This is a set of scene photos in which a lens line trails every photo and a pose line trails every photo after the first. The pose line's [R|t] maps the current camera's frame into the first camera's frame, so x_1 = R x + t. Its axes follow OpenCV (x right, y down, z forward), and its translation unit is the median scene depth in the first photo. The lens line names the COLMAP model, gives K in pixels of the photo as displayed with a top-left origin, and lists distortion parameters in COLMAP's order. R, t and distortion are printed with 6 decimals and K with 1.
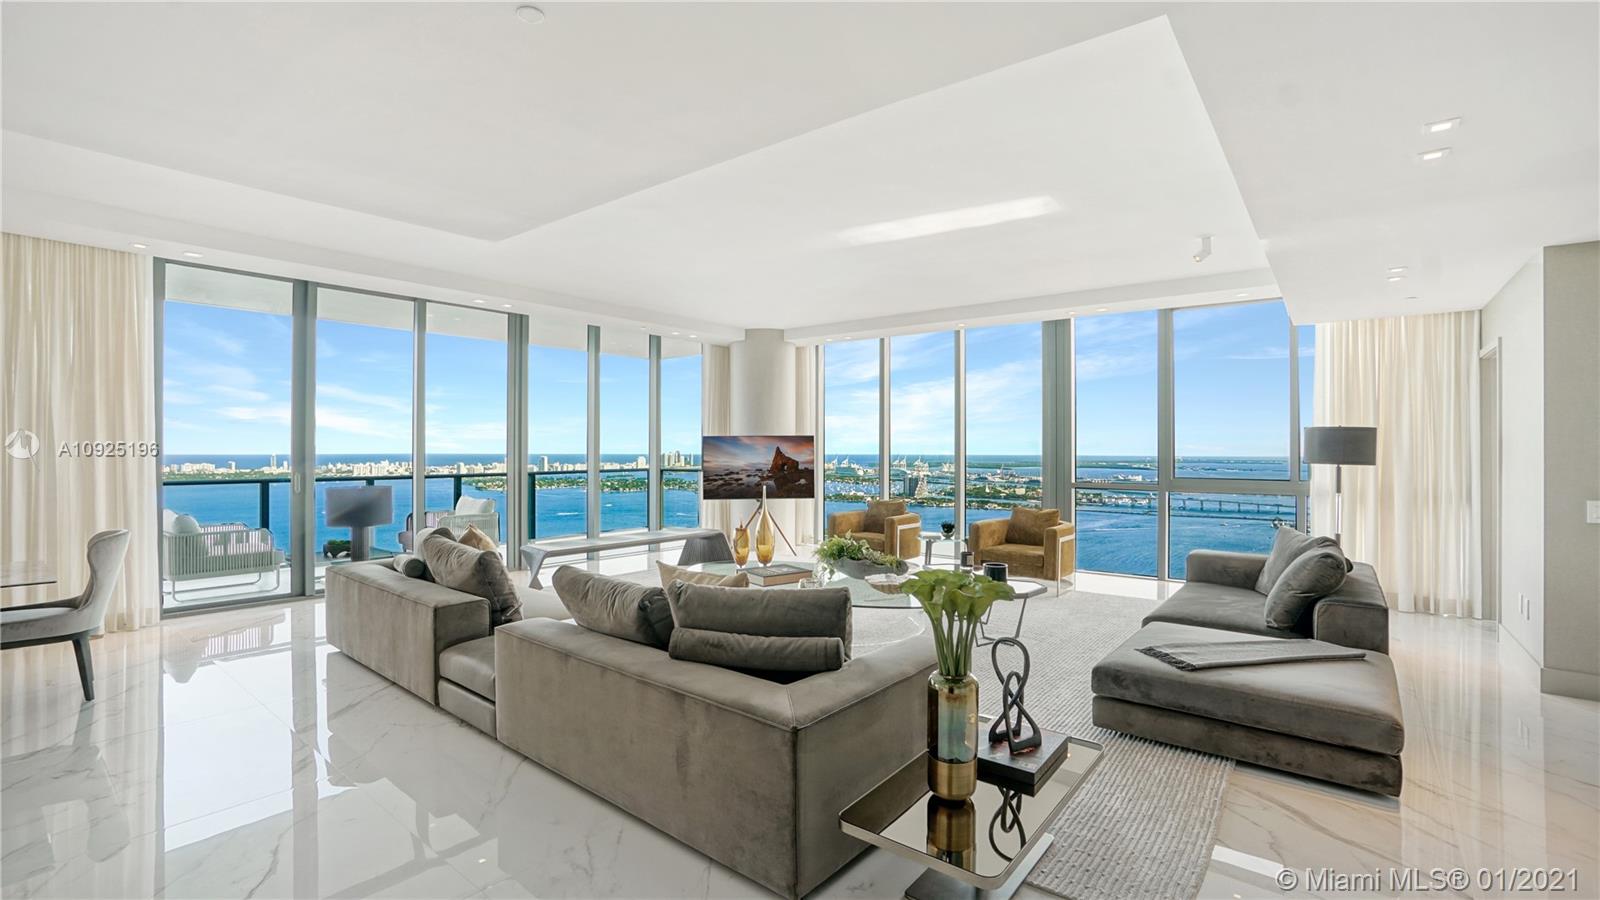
lens RADIAL K [[701.2, 0, 800.0], [0, 701.2, 450.0], [0, 0, 1]] dist [-0.057757, 0.019717]
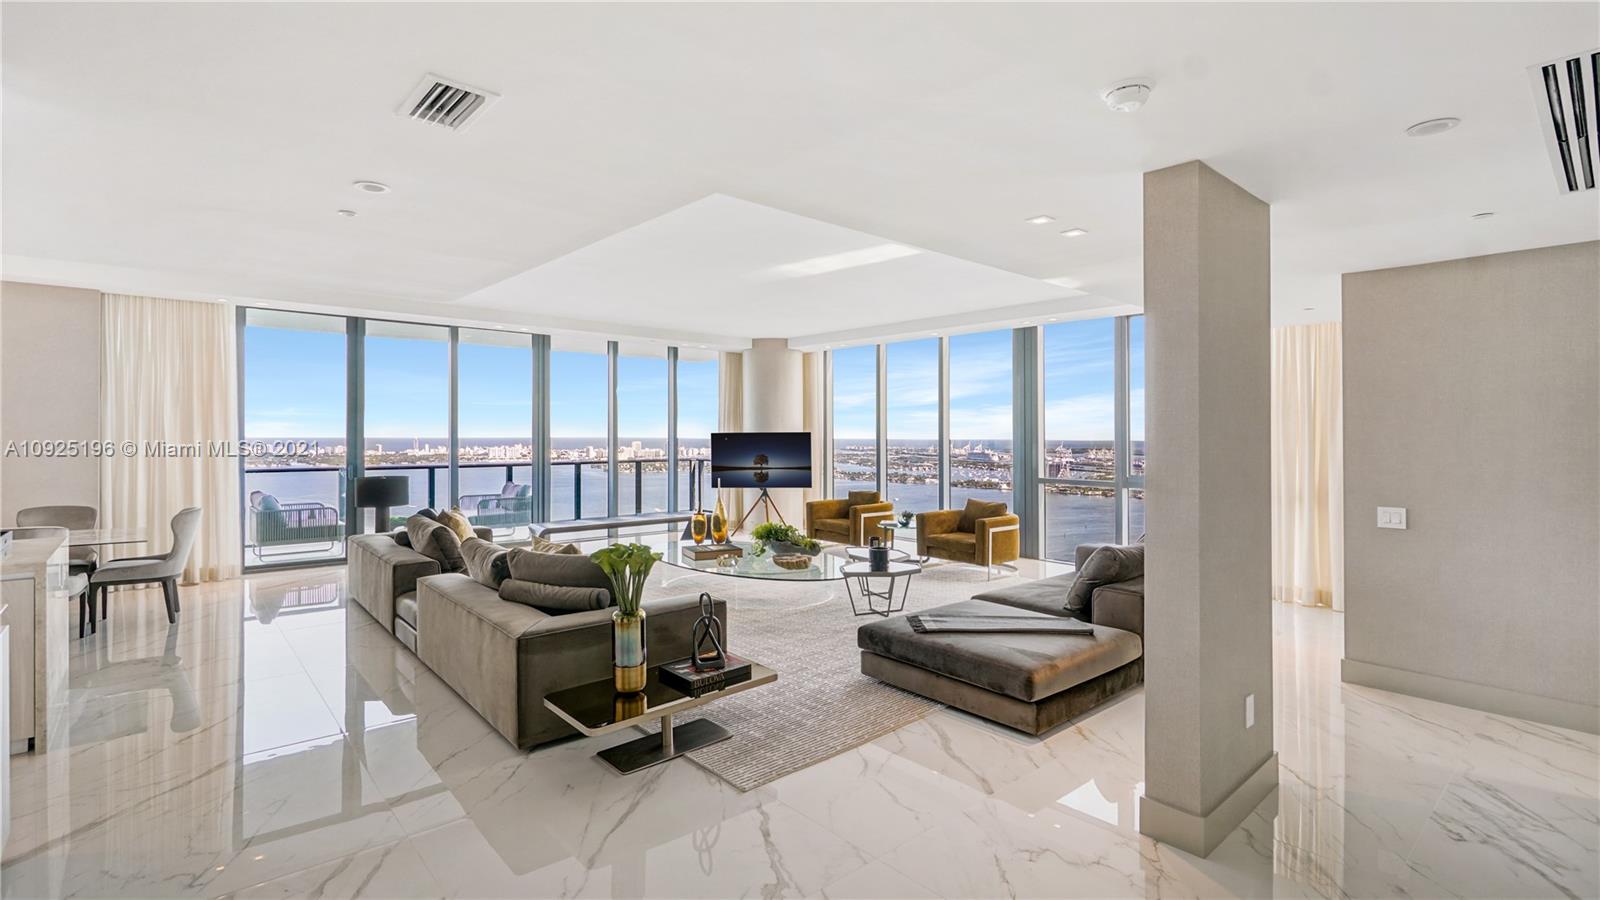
lens RADIAL K [[729.7, 0, 870.8], [0, 729.7, 429.8], [0, 0, 1]] dist [-0.000339, -0.000088]
pose [[0.991088, 0.005658, -0.133086, 0.416815], [-0.006028, 0.999979, -0.002378, -0.034146], [0.133070, 0.003159, 0.991102, -0.233133]]
